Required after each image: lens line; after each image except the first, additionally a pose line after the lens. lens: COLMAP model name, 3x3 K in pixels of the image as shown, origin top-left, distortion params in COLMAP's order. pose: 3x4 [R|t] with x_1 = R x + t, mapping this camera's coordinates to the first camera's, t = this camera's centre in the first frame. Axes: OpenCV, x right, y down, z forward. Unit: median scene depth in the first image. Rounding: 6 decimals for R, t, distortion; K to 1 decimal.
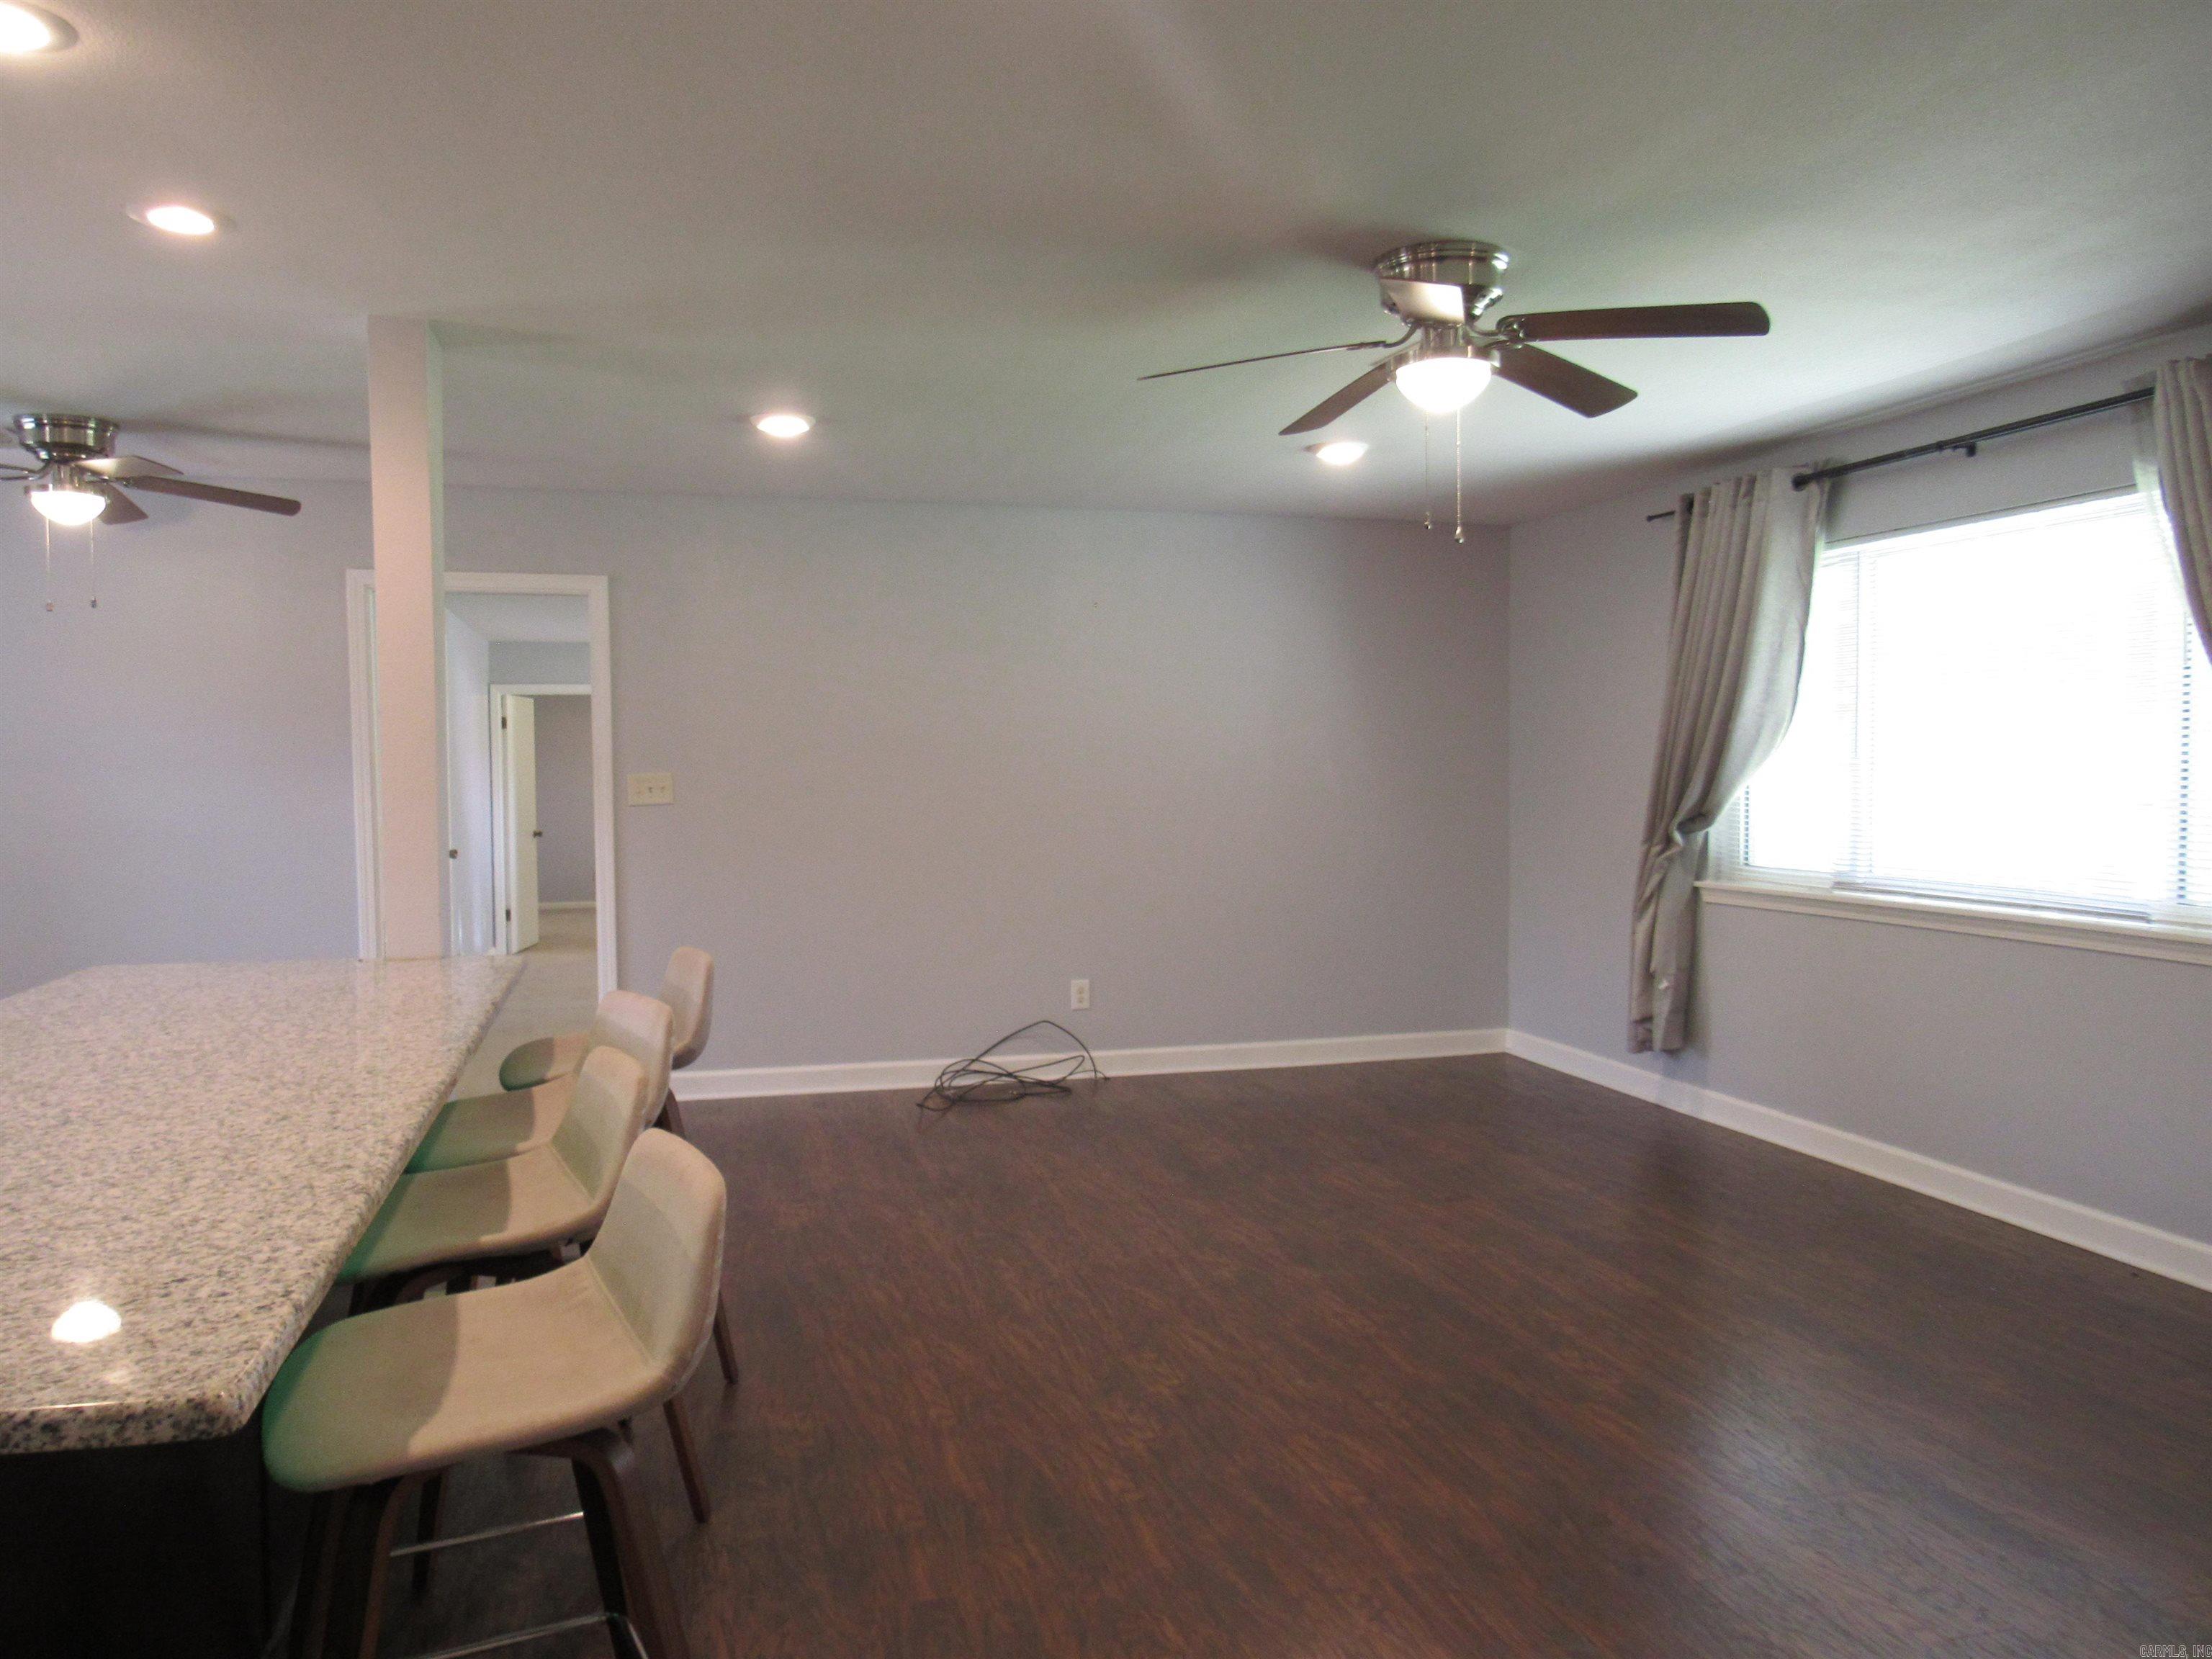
lens RADIAL K [[1603.4, 0, 1097.3], [0, 1603.4, 825.6], [0, 0, 1]] dist [0.001756, 0.032600]
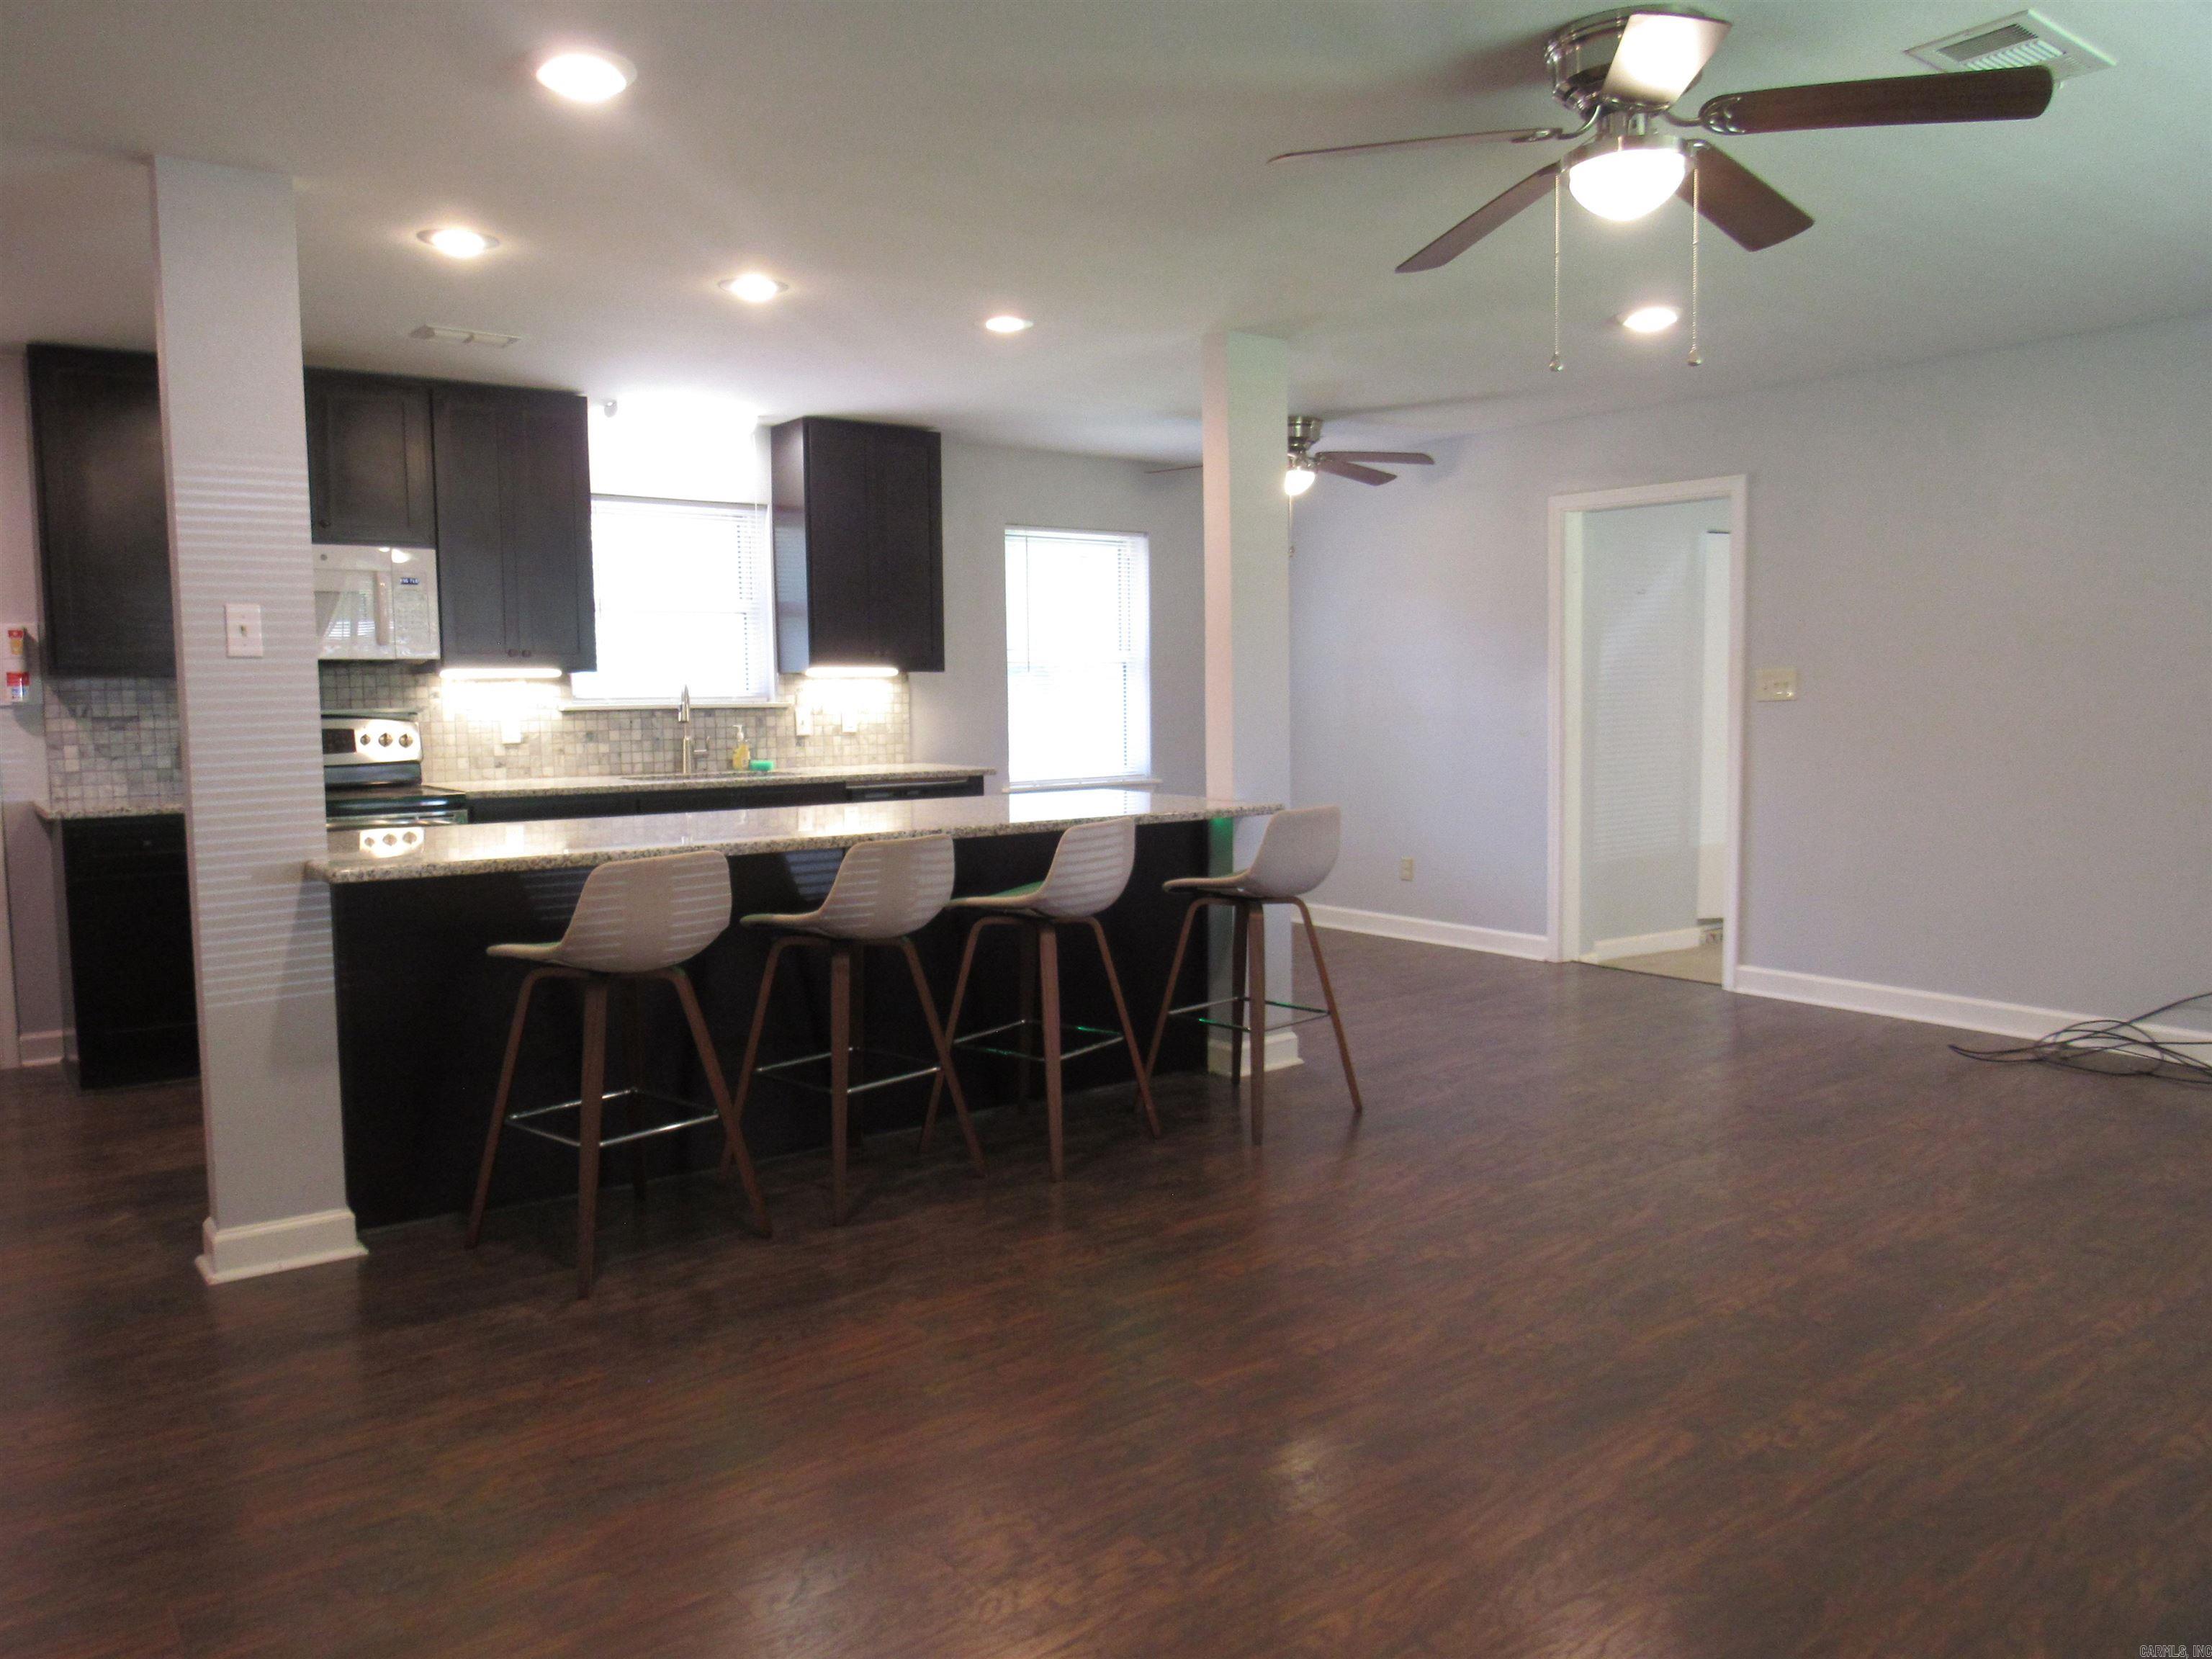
lens RADIAL K [[1594.1, 0, 1090.8], [0, 1594.1, 825.7], [0, 0, 1]] dist [-0.047629, 0.002513]
pose [[0.364033, 0.084179, -0.927574, 0.562658], [-0.038070, 0.996420, 0.075486, 0.008542], [0.930608, 0.007833, 0.365934, 0.277124]]
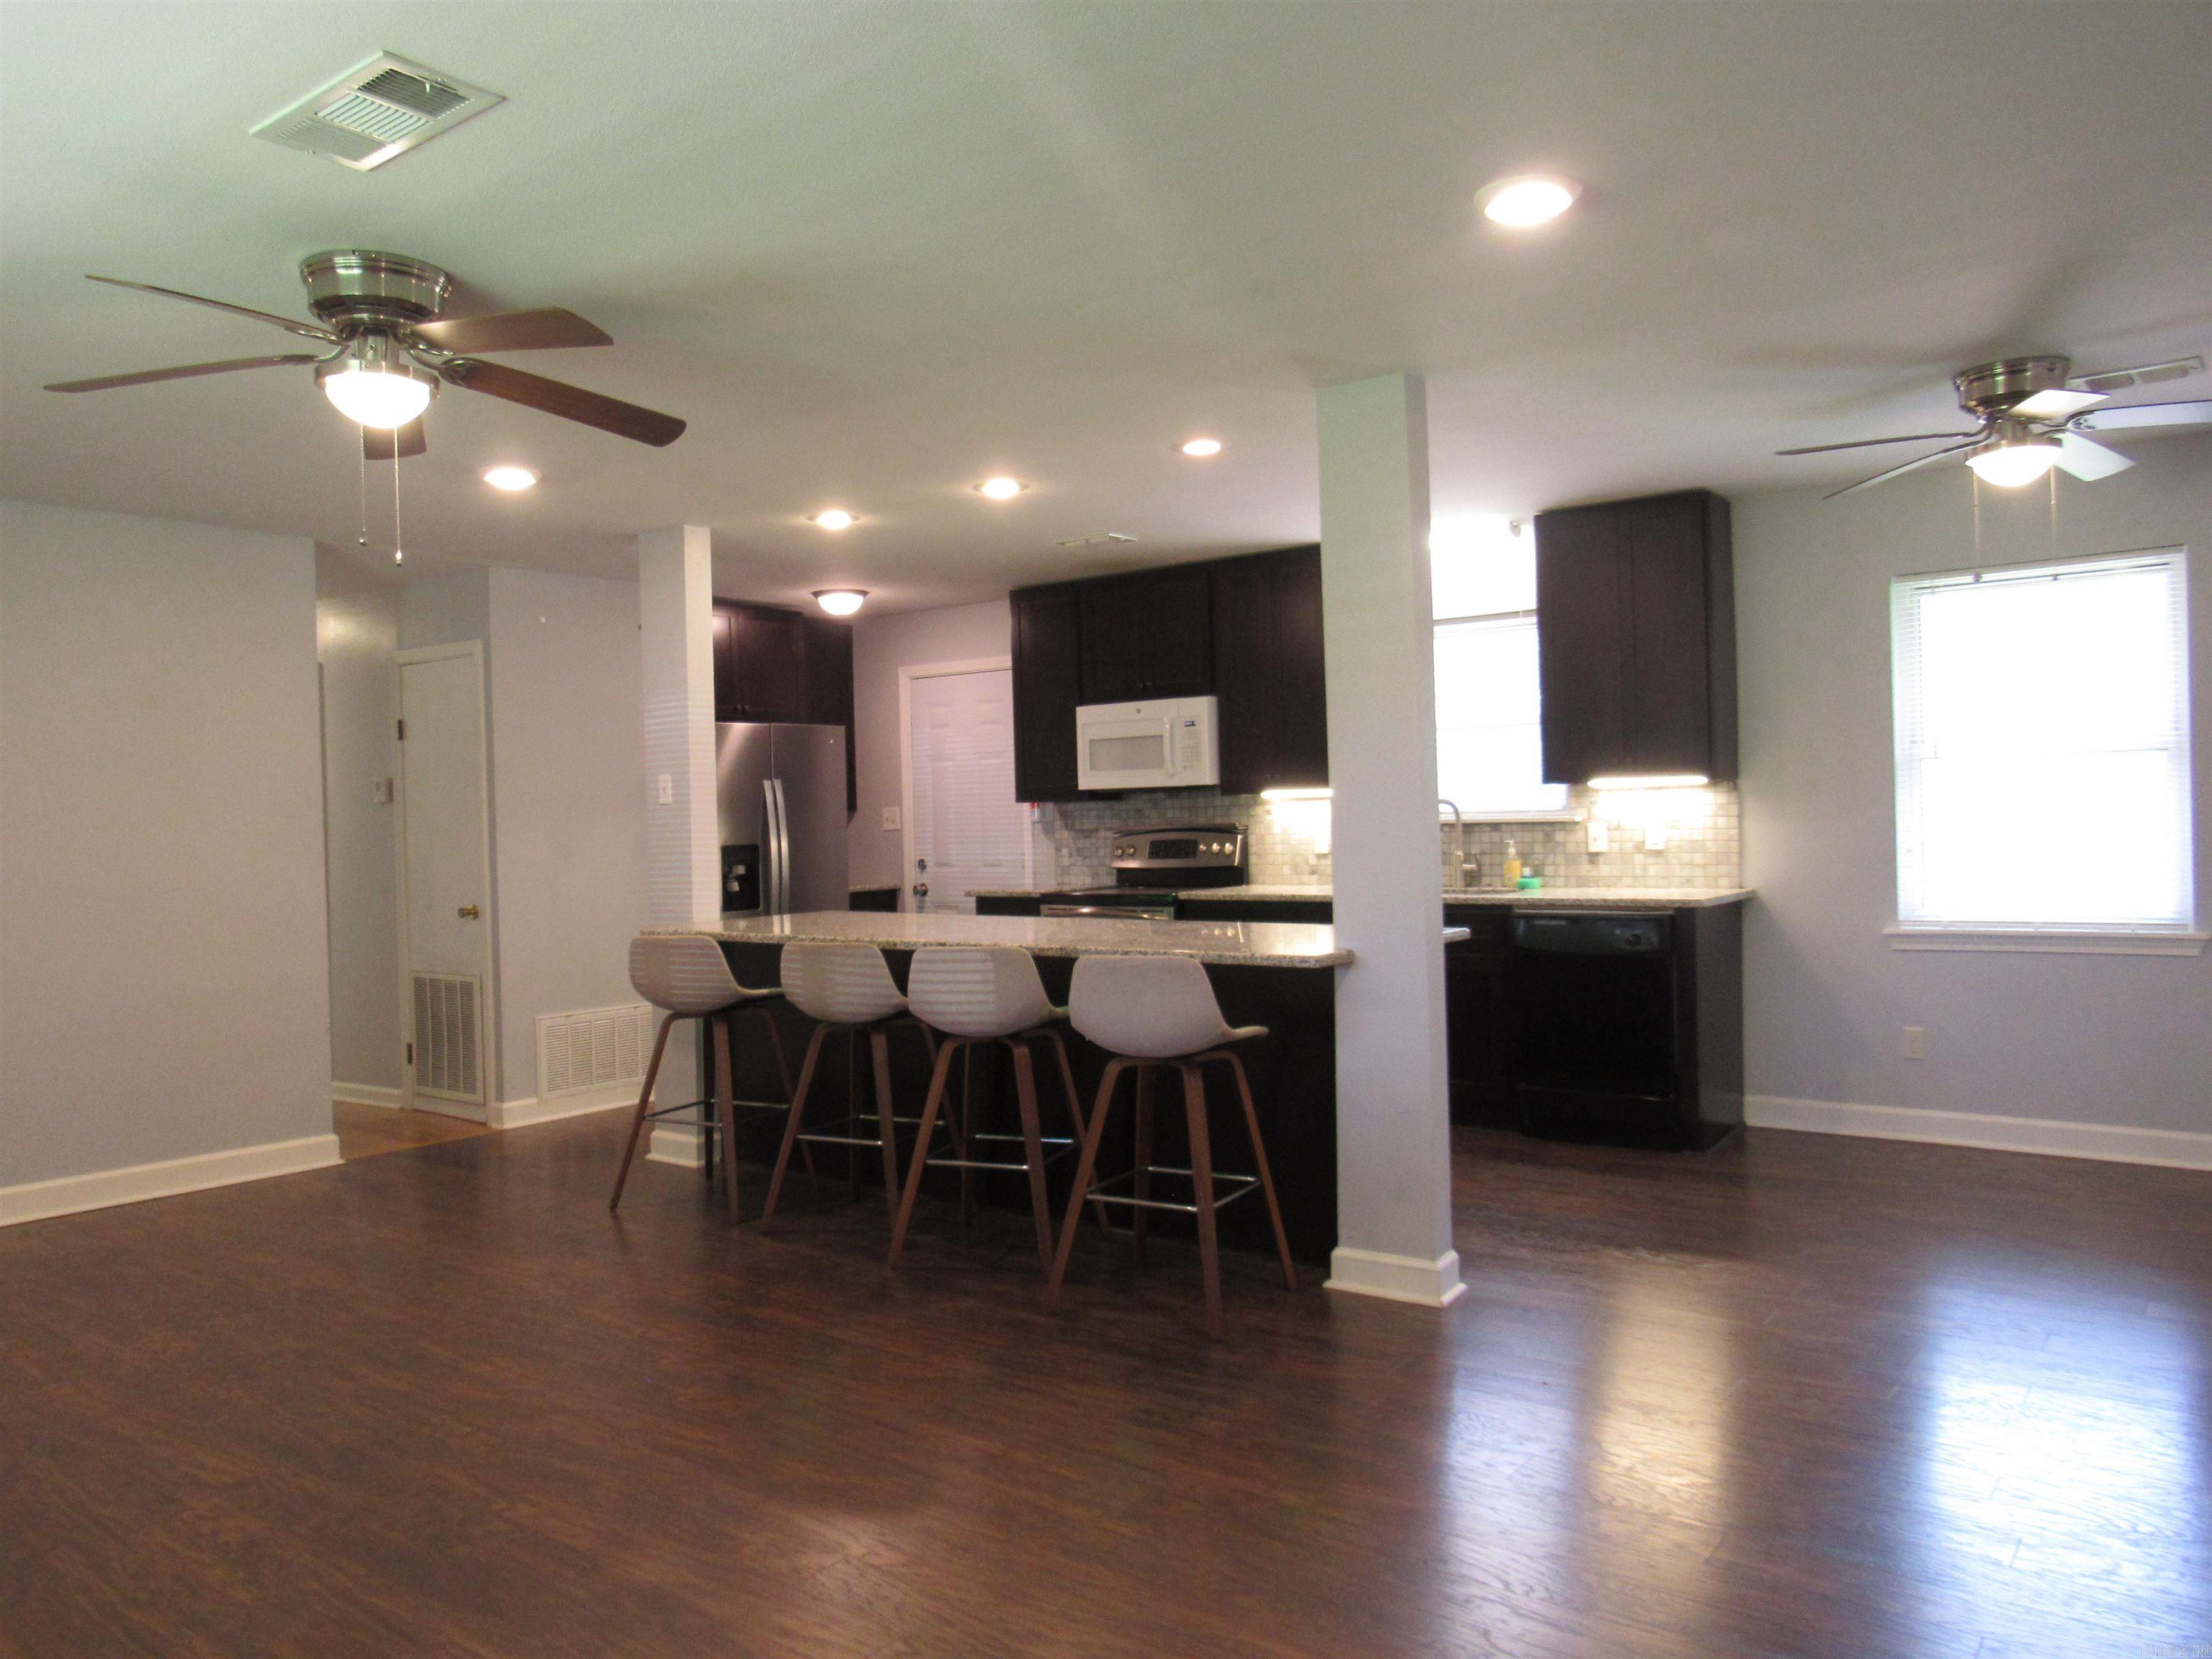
lens RADIAL K [[1594.1, 0, 1090.8], [0, 1594.1, 825.7], [0, 0, 1]] dist [-0.047629, 0.002513]
pose [[-0.806385, 0.030626, -0.590598, 0.268210], [0.003031, 0.998859, 0.047659, -0.035051], [0.591383, 0.036641, -0.805558, 1.257296]]
